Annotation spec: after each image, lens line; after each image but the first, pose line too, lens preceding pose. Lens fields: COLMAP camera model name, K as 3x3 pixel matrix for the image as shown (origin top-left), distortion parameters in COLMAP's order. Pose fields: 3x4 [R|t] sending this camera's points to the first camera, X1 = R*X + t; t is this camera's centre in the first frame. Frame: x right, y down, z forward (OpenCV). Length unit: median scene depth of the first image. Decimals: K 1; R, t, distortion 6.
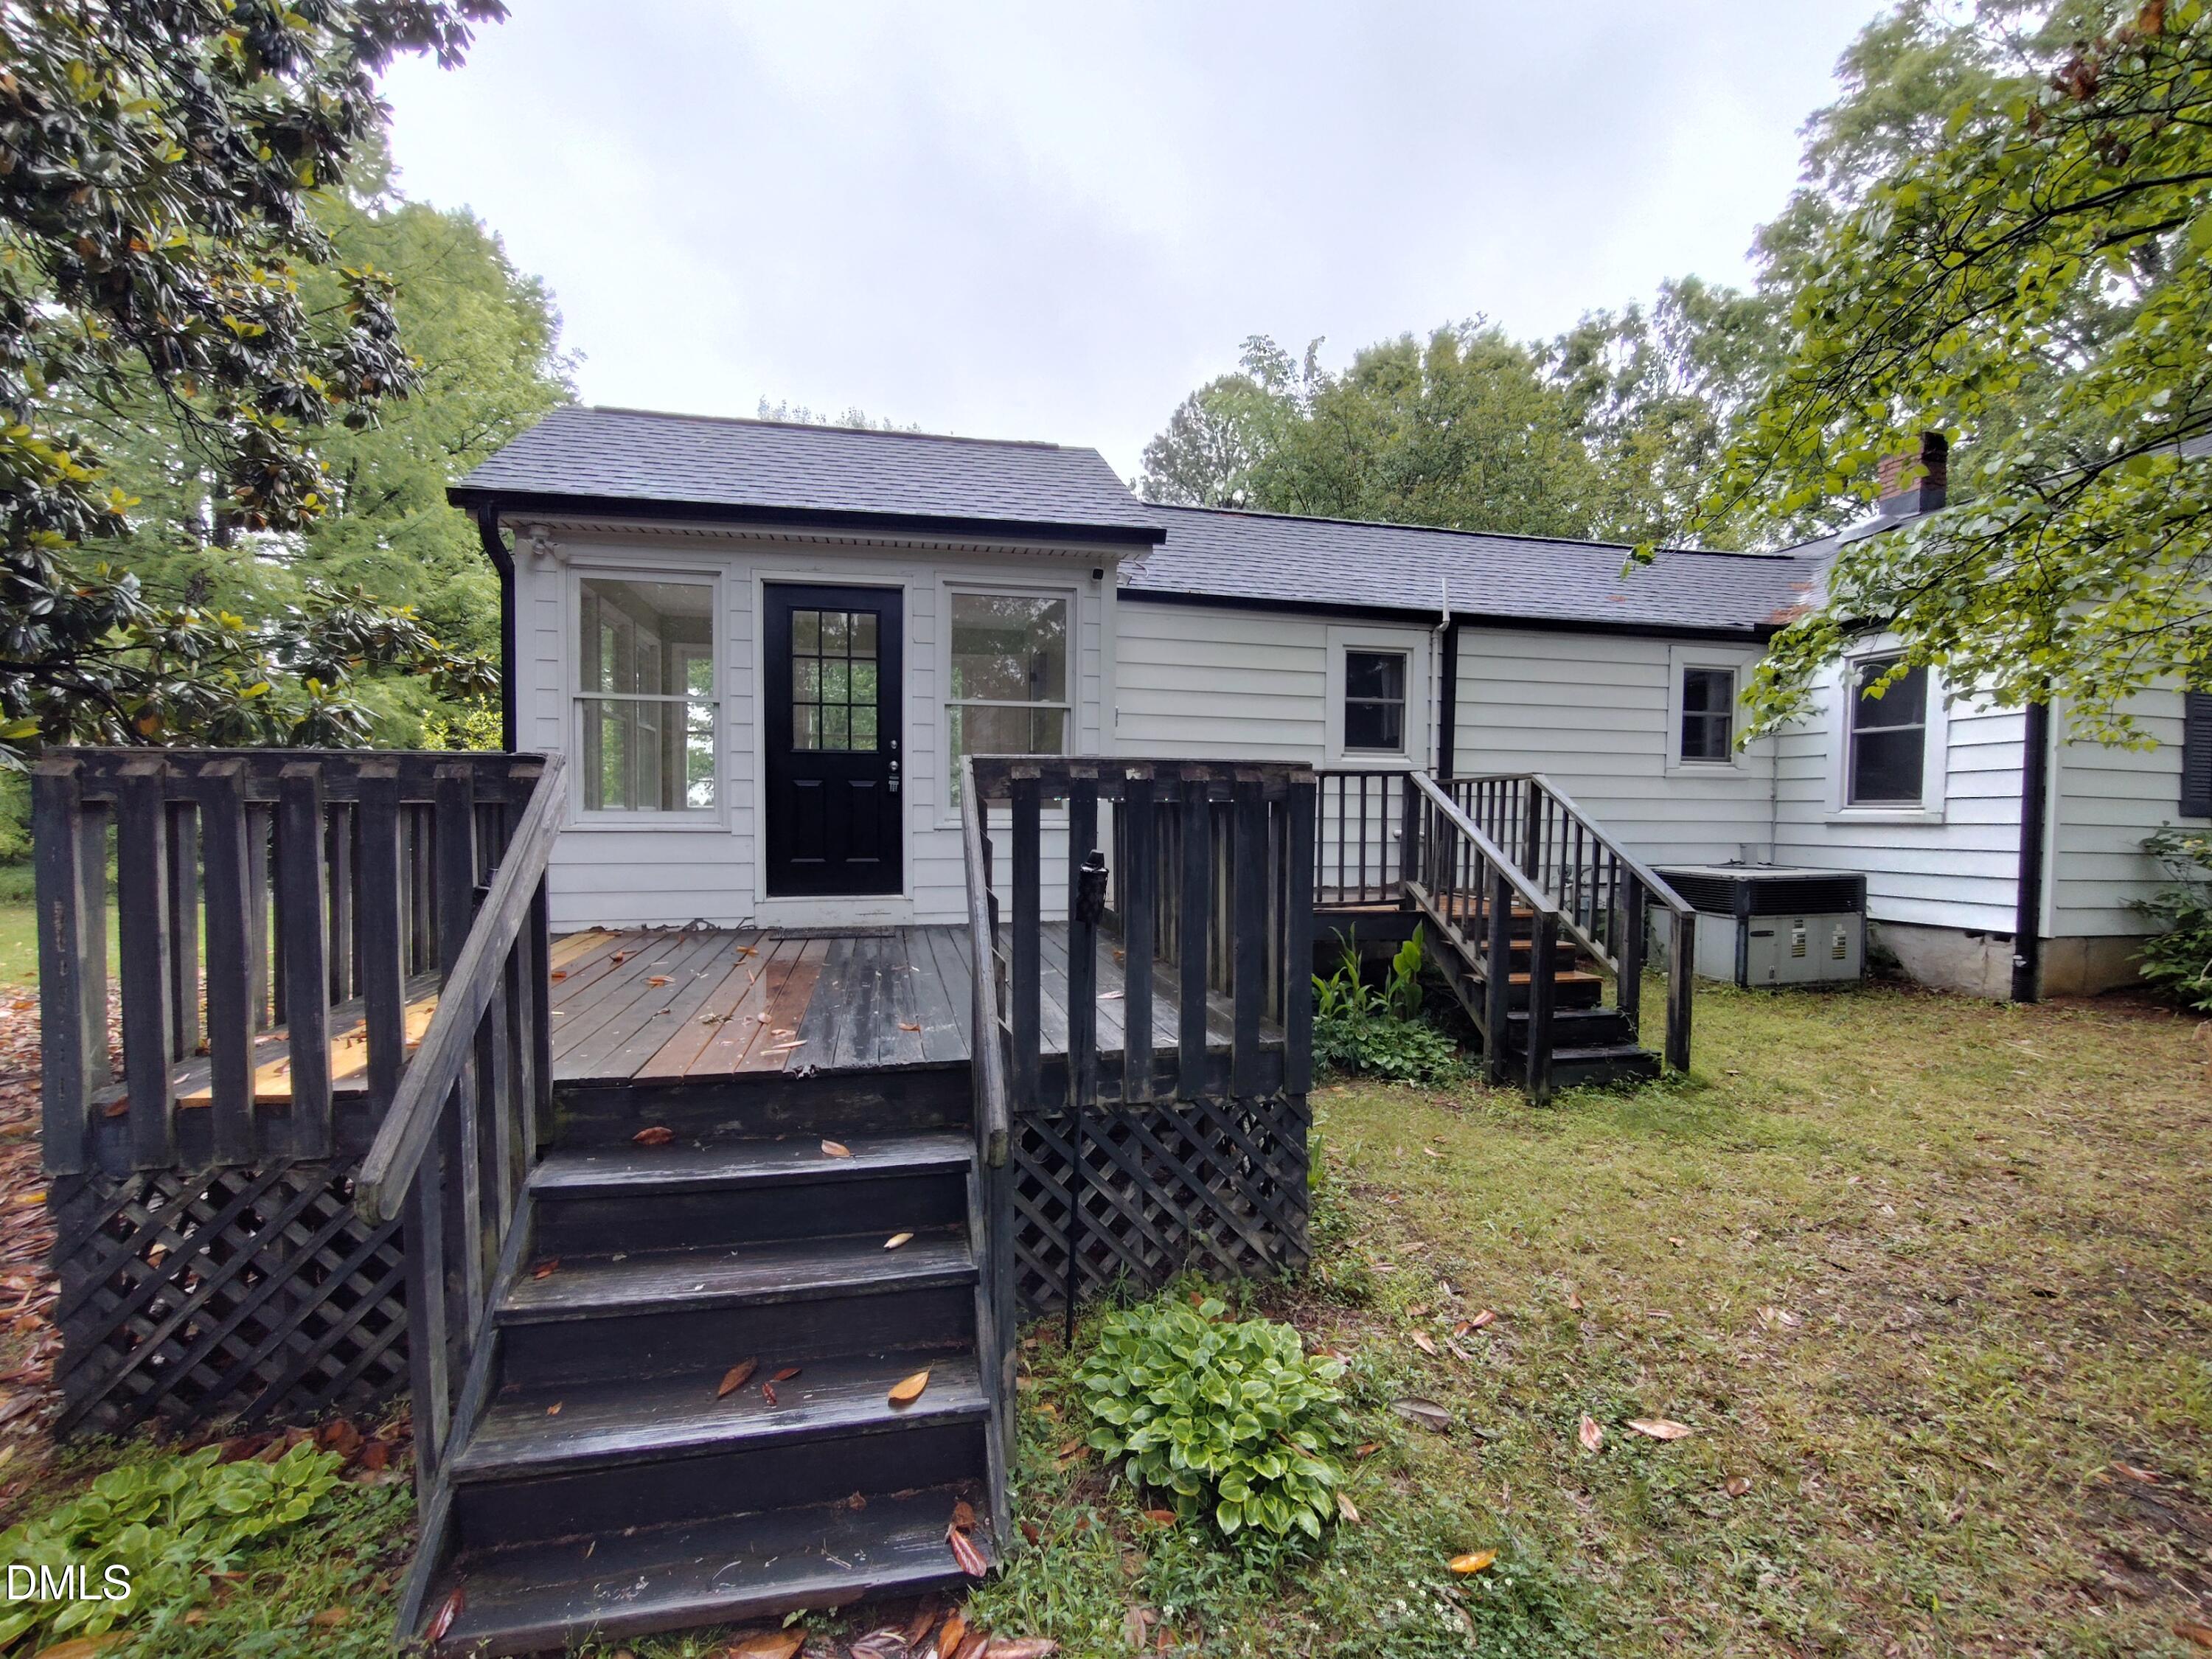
lens RADIAL K [[1012.0, 0, 1103.3], [0, 1012.0, 835.0], [0, 0, 1]] dist [-0.010945, 0.000087]
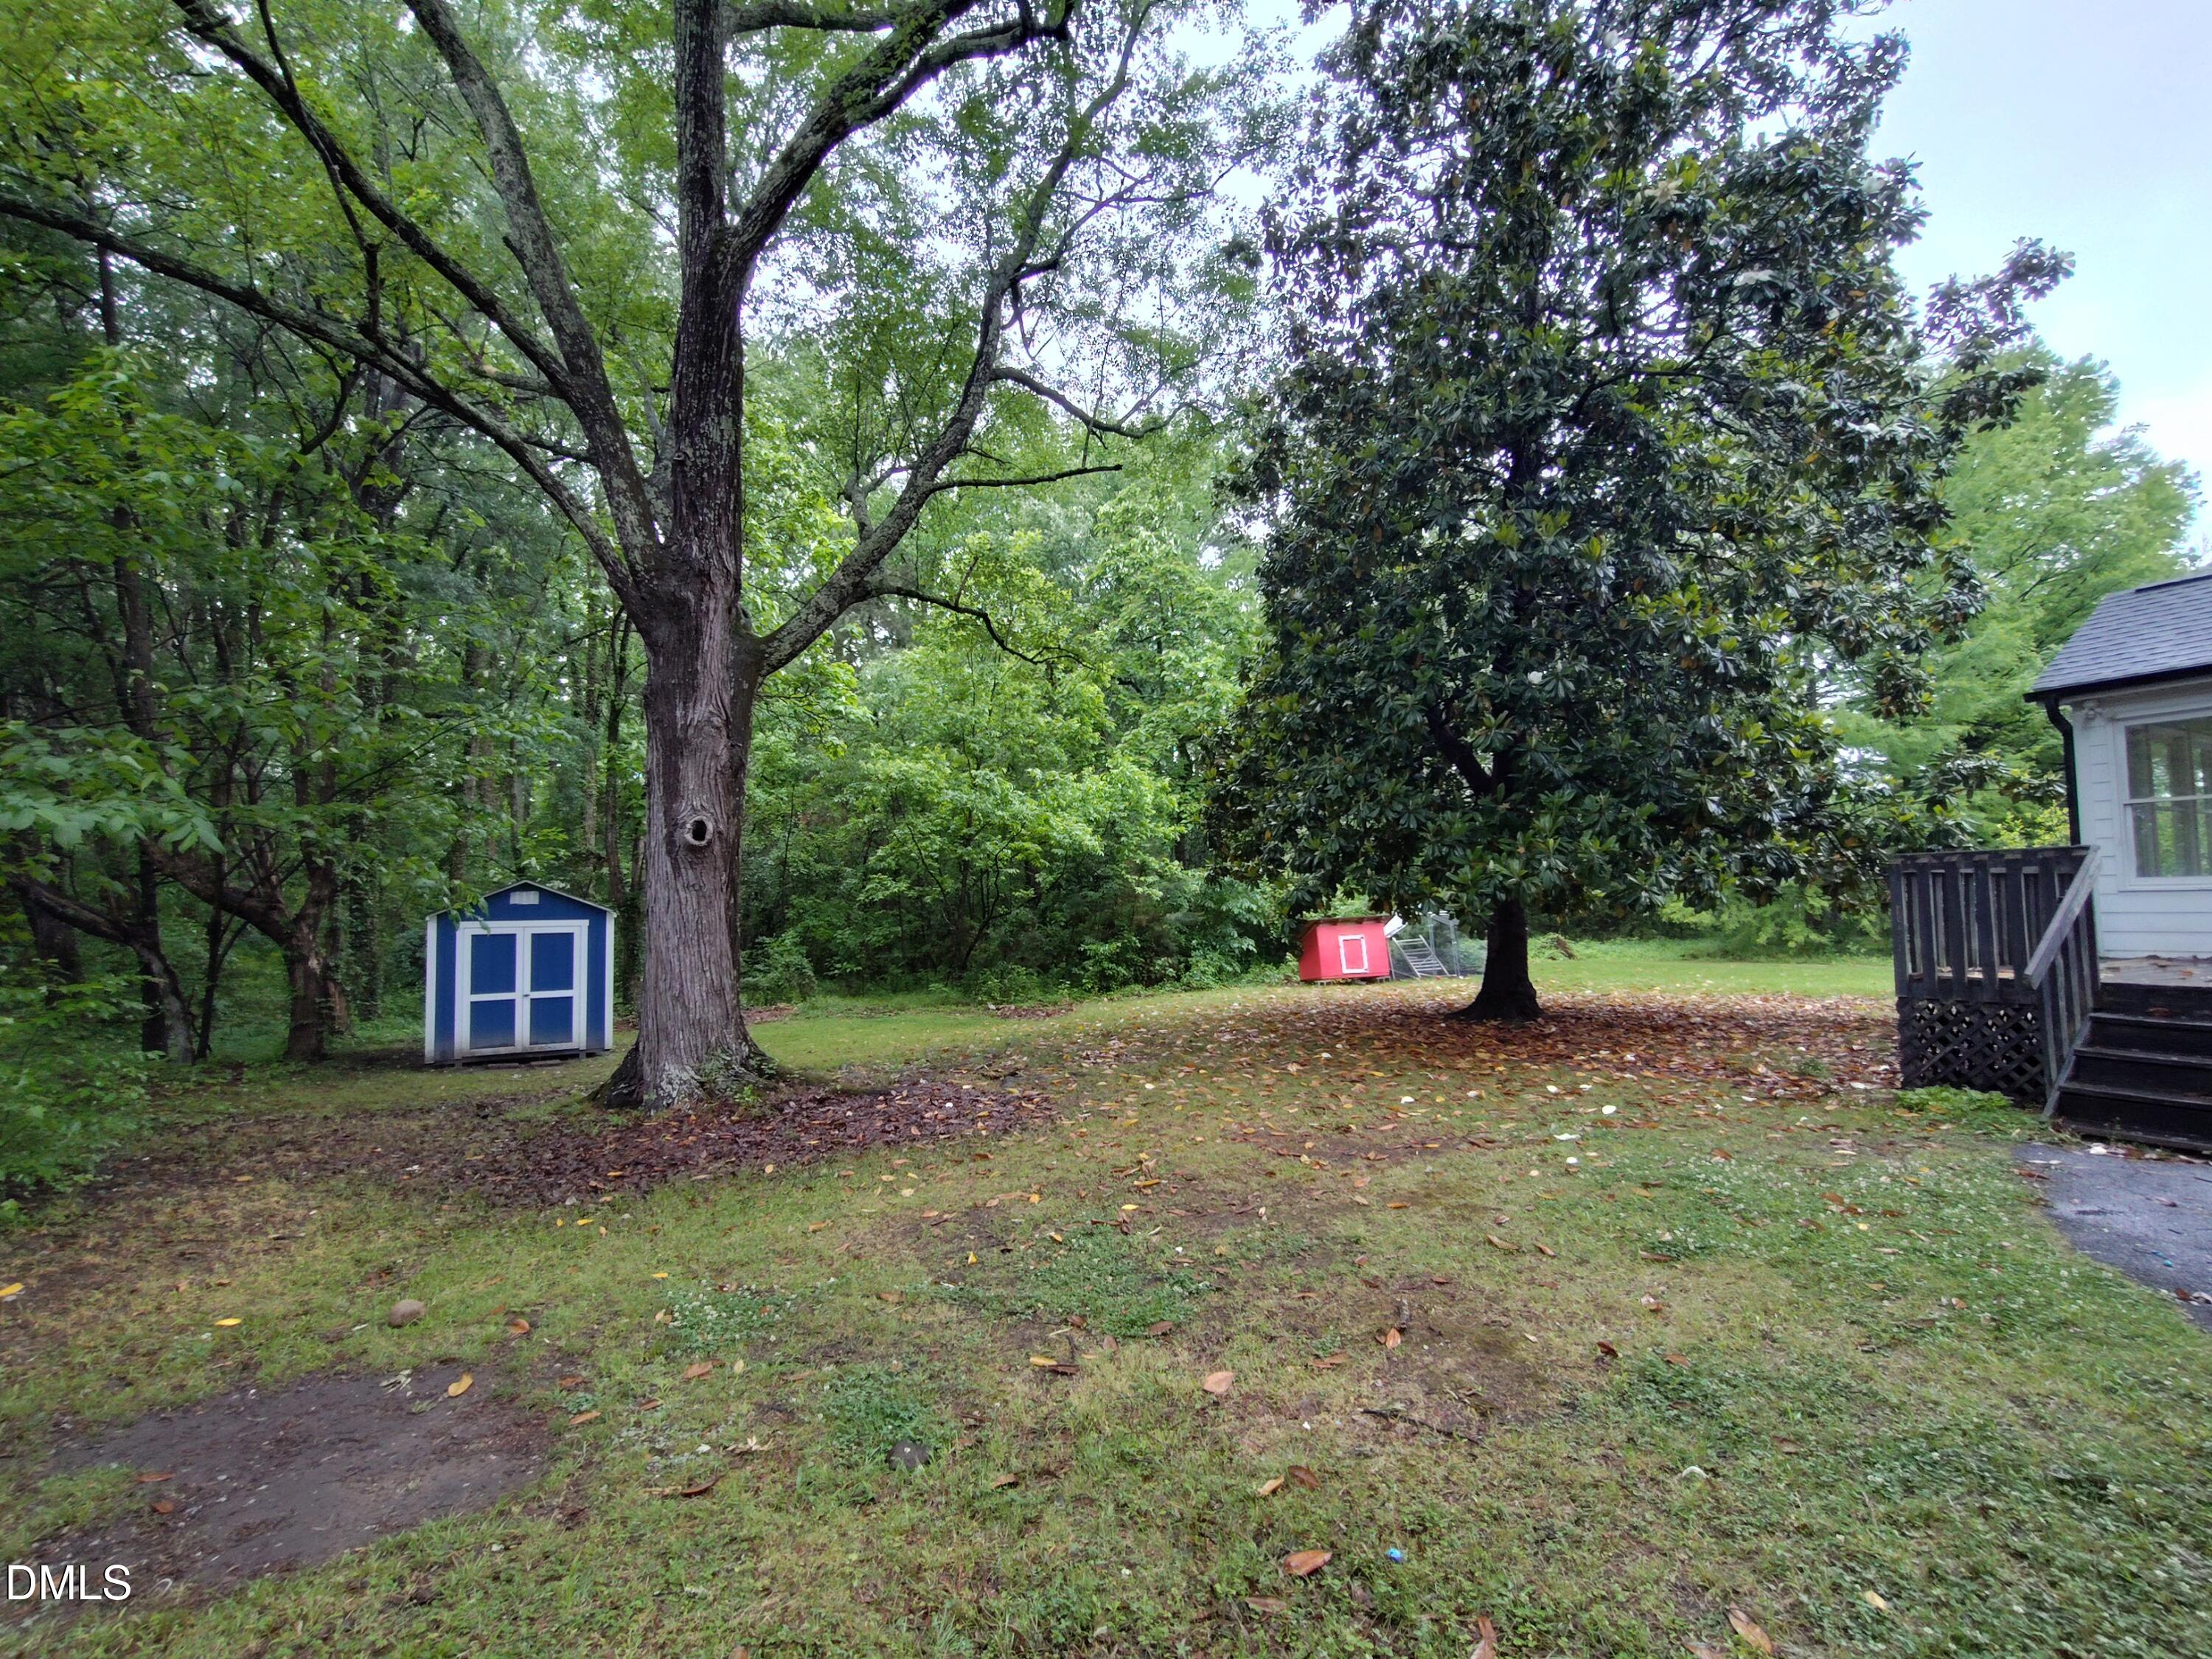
lens RADIAL K [[1012.0, 0, 1097.3], [0, 1012.0, 840.7], [0, 0, 1]] dist [-0.010945, 0.000087]
pose [[0.255379, -0.067320, -0.964495, 0.474408], [-0.017596, 0.997084, -0.074254, 0.052339], [0.966681, 0.035934, 0.253449, -0.783231]]
